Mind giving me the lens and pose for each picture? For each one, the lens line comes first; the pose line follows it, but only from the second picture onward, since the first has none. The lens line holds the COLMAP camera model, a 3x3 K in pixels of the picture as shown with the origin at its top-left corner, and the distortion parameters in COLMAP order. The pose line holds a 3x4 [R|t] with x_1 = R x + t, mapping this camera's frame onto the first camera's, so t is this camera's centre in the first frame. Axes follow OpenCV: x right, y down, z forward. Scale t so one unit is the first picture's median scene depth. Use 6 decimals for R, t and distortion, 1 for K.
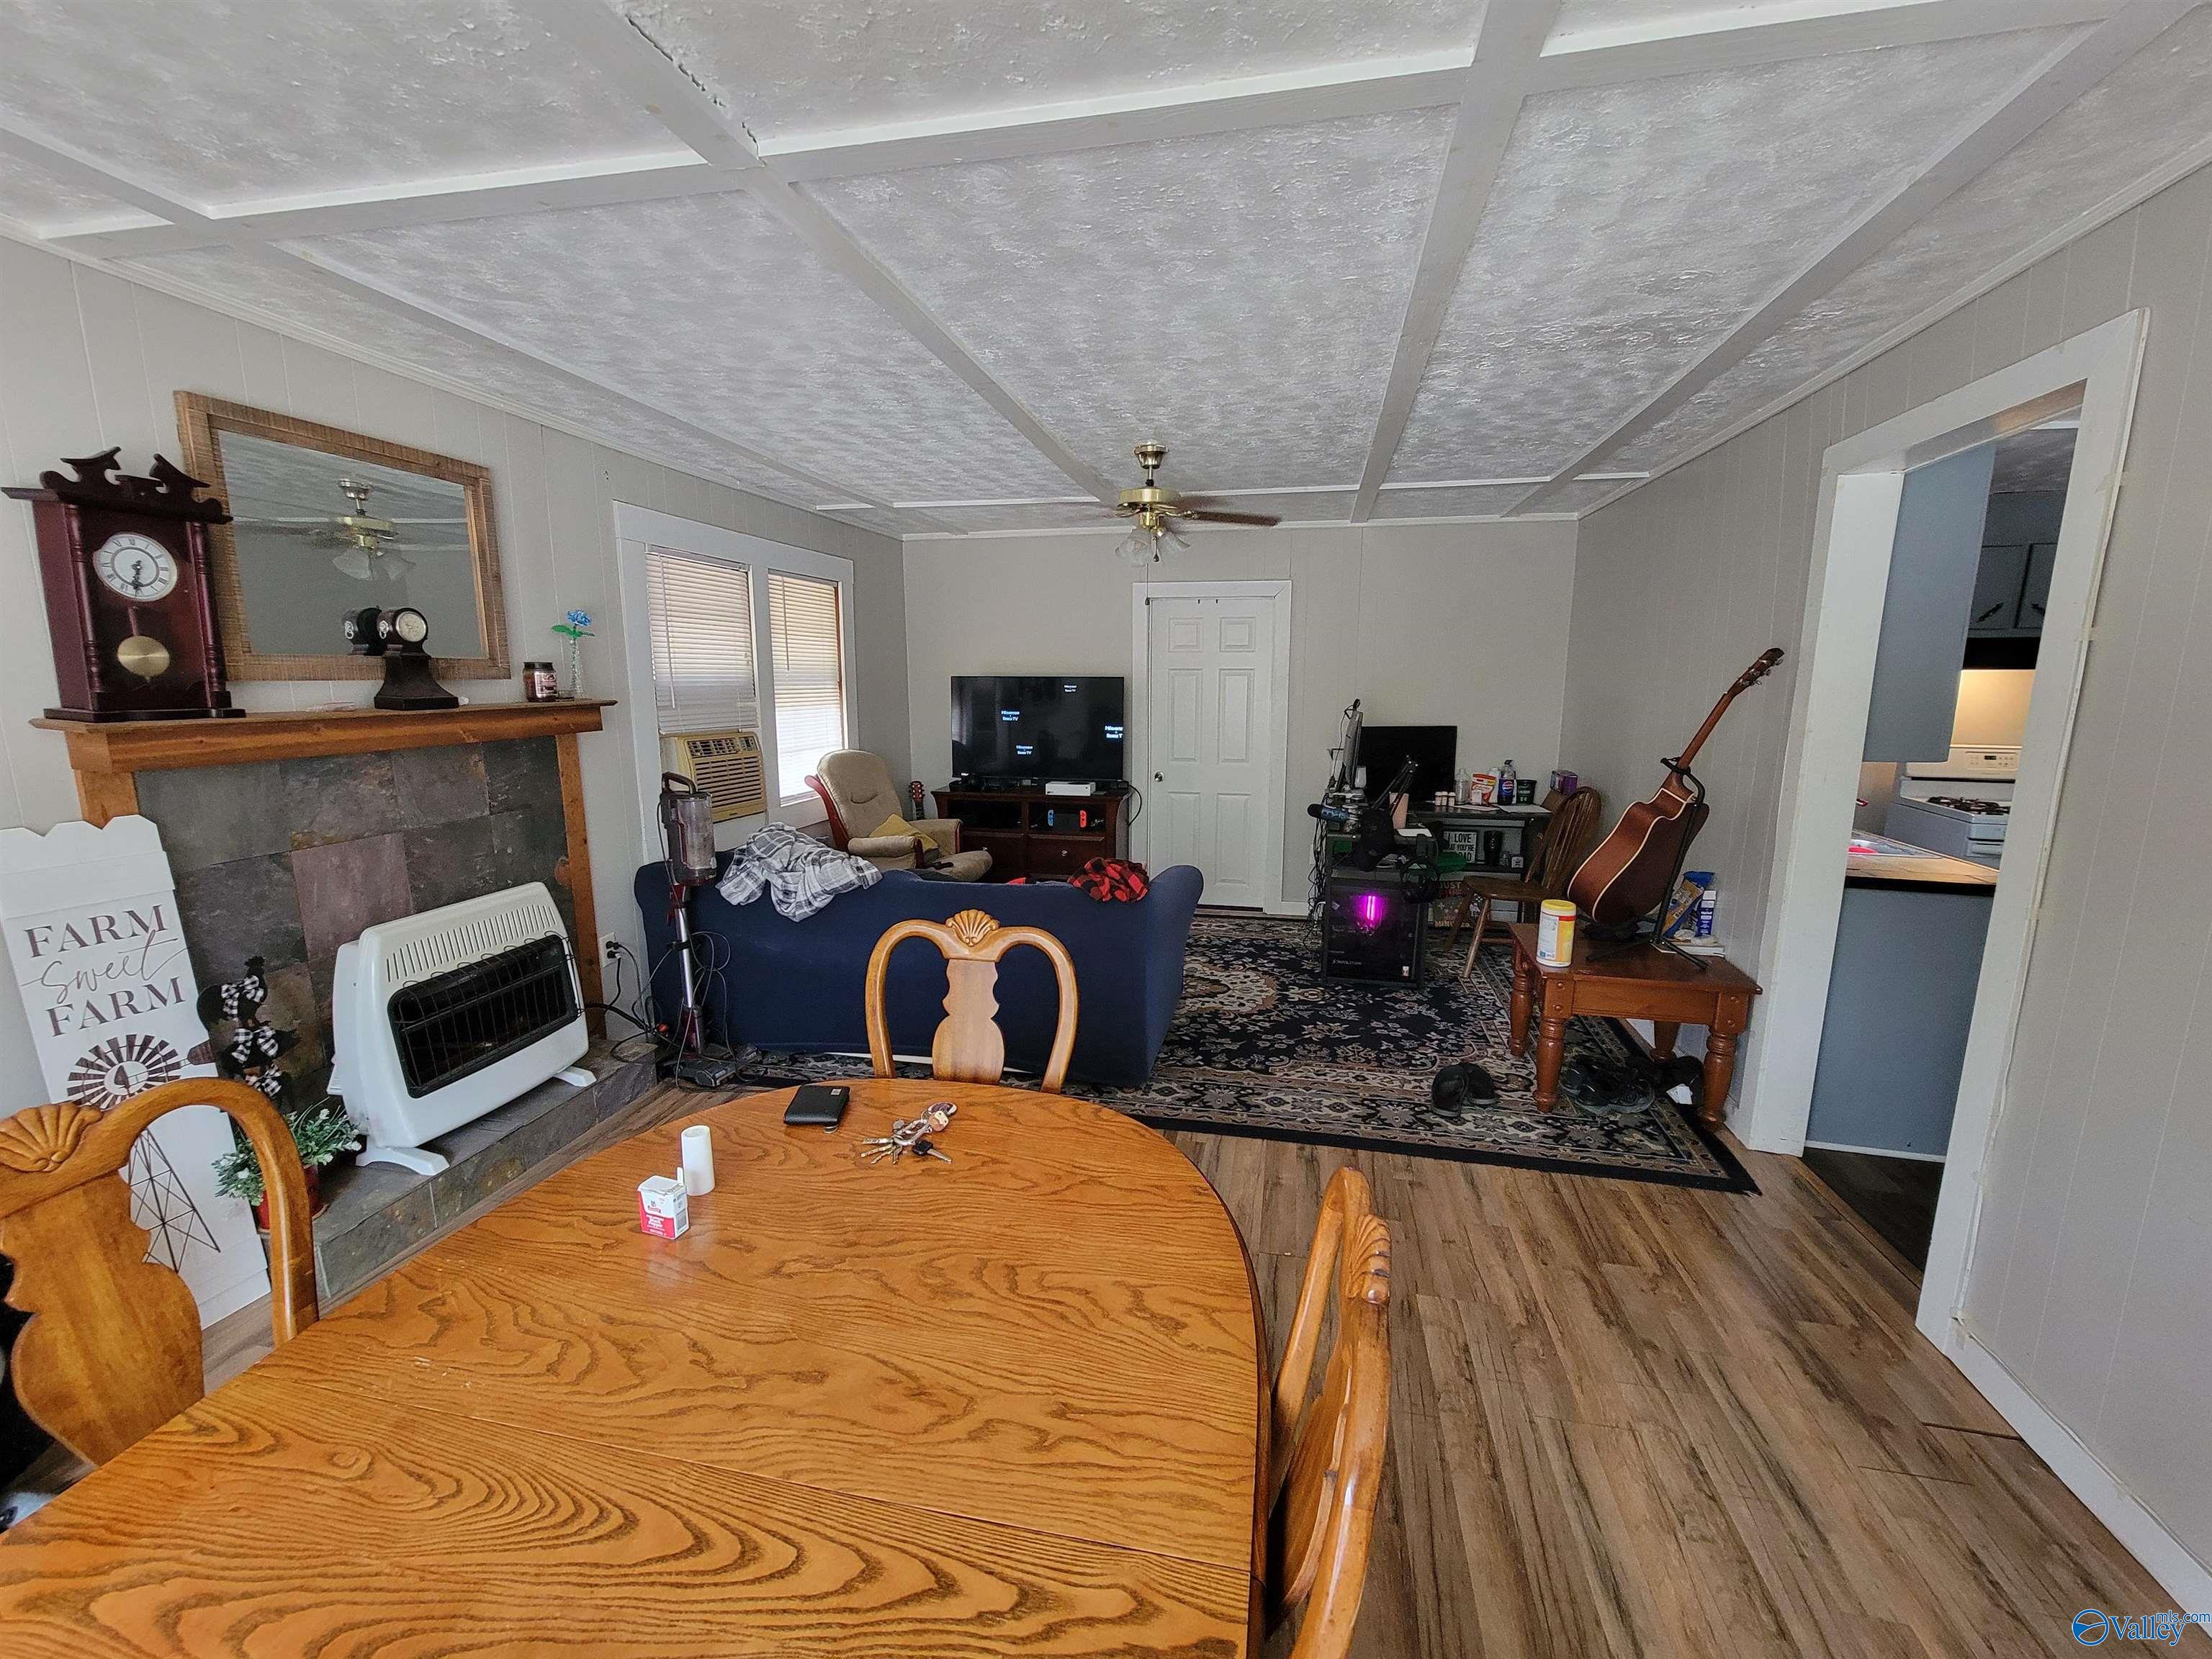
lens RADIAL K [[896.4, 0, 1111.6], [0, 896.4, 838.8], [0, 0, 1]] dist [-0.002892, -0.000327]
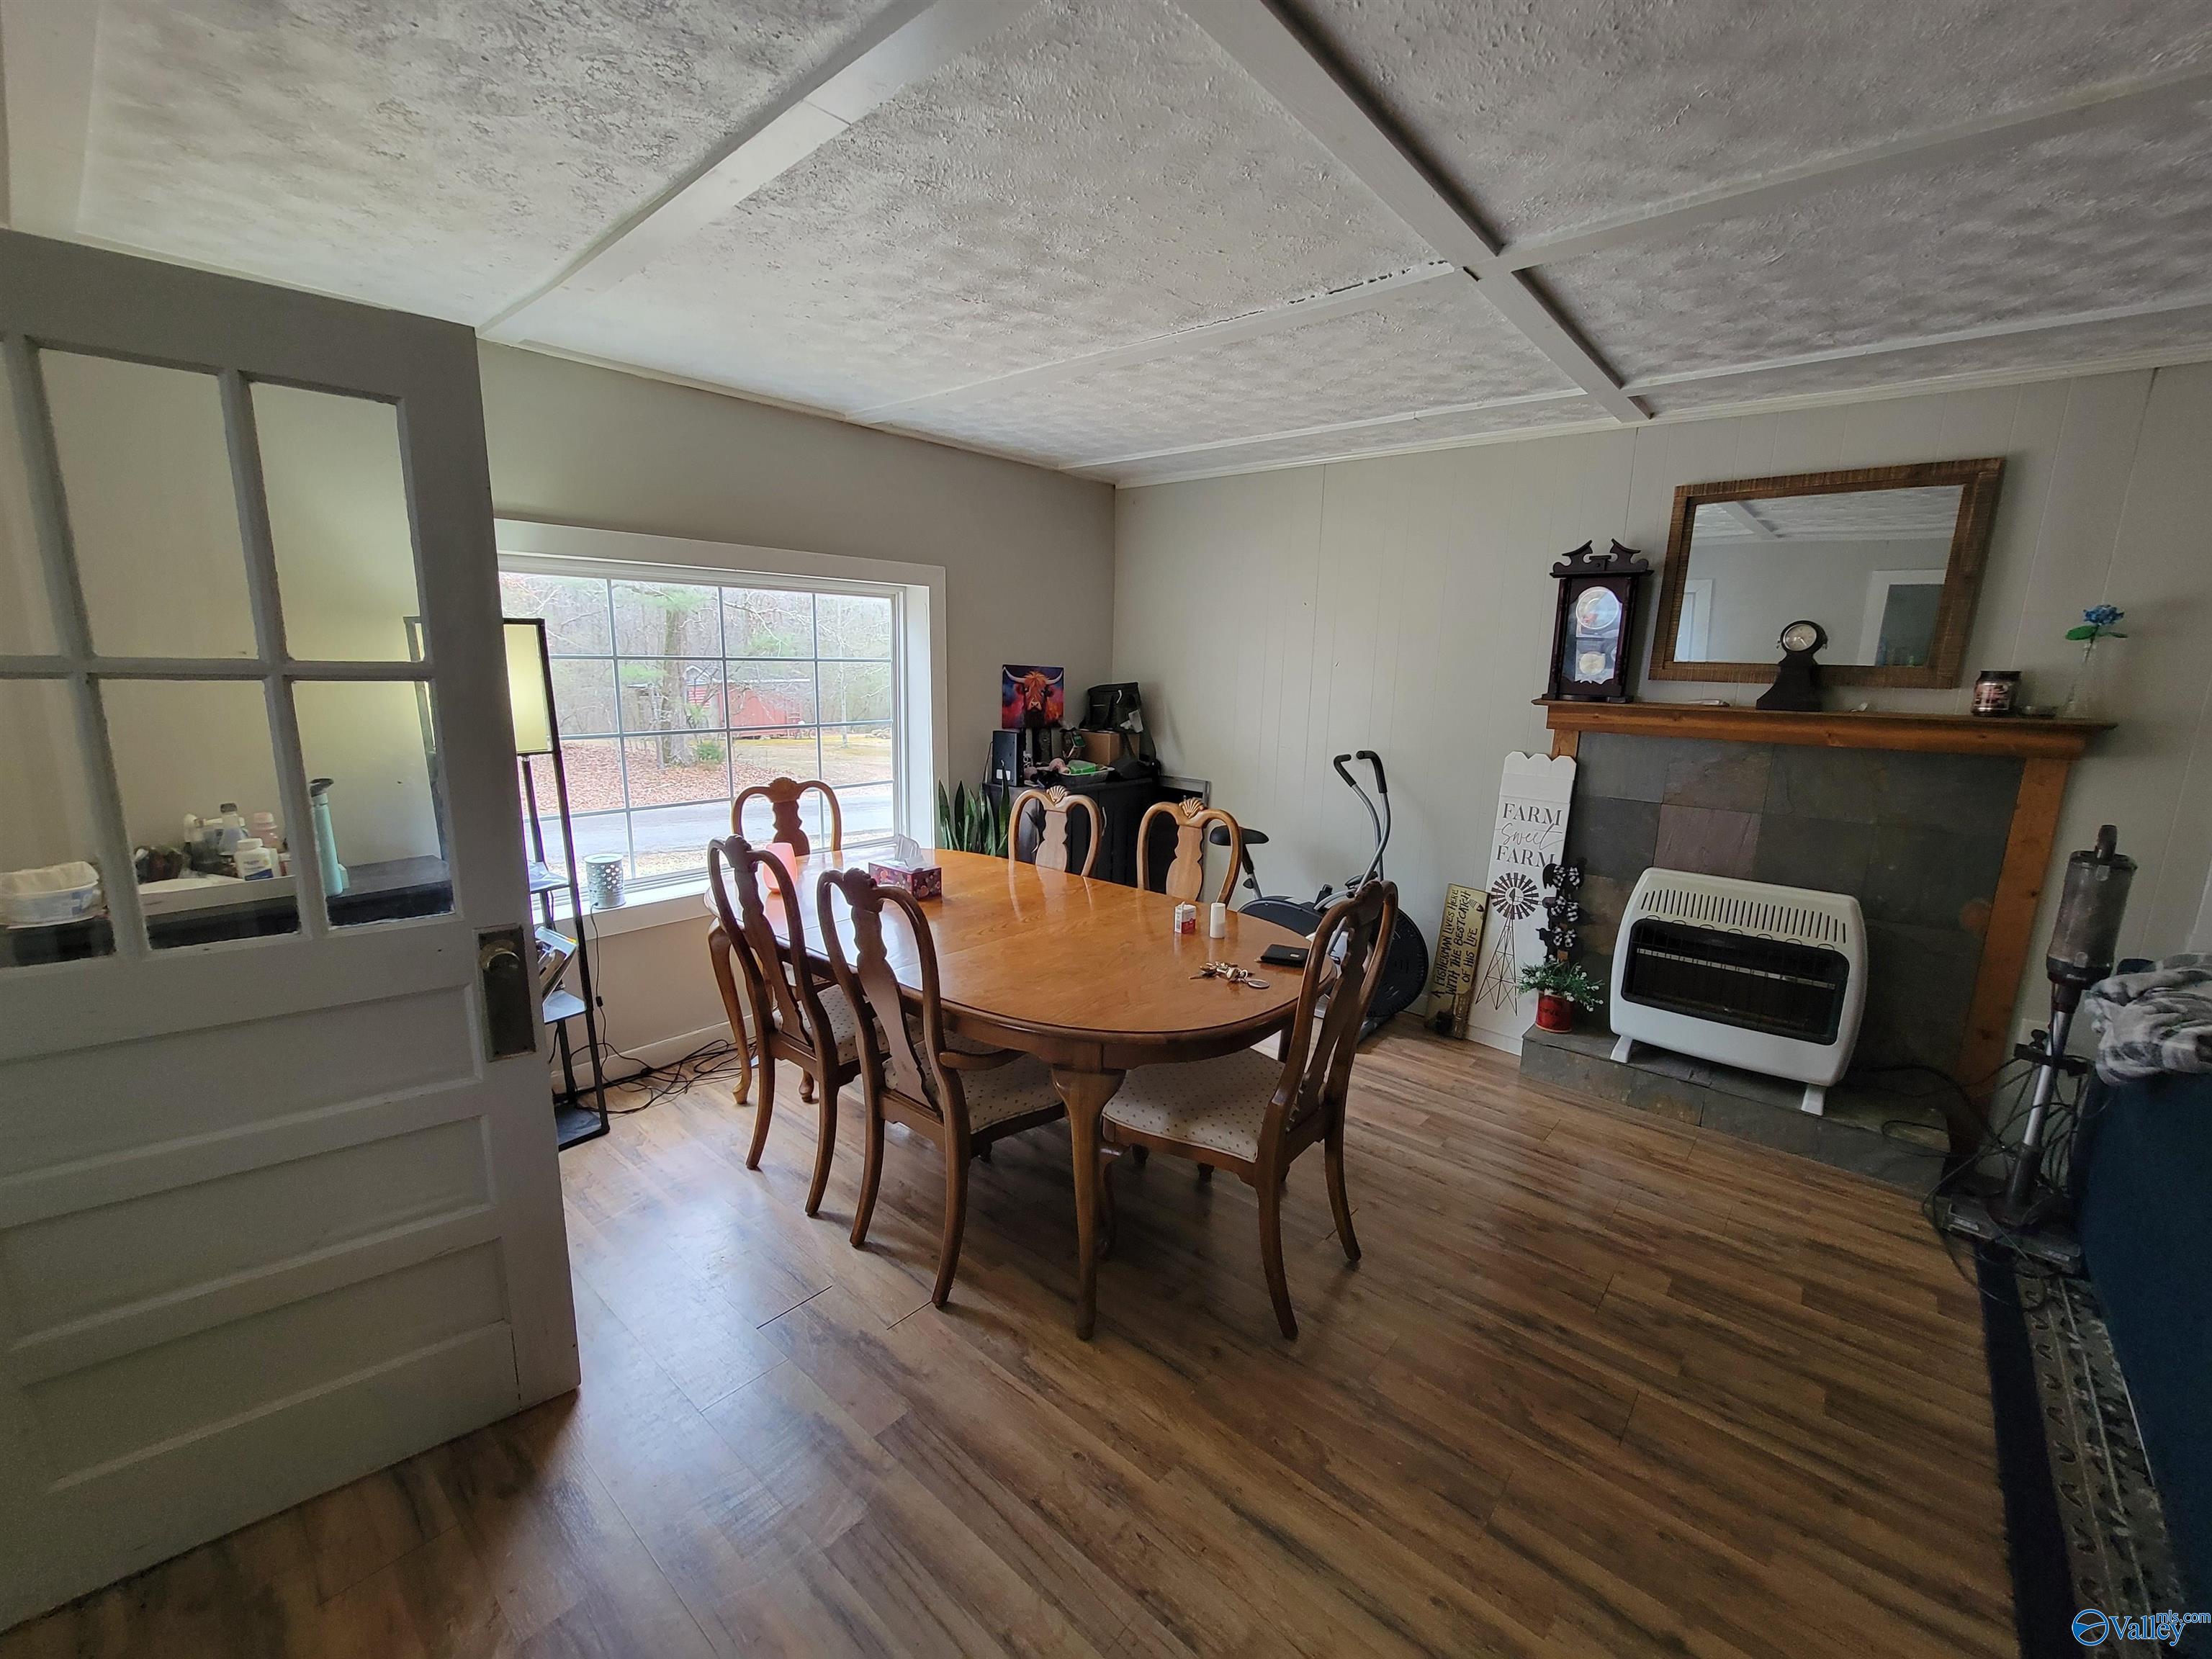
lens RADIAL K [[896.4, 0, 1111.6], [0, 896.4, 838.8], [0, 0, 1]] dist [-0.002892, -0.000327]
pose [[-0.485735, 0.155053, -0.860244, 0.781376], [-0.183351, 0.944174, 0.273710, -0.176258], [0.854660, 0.290677, -0.430189, 0.981688]]
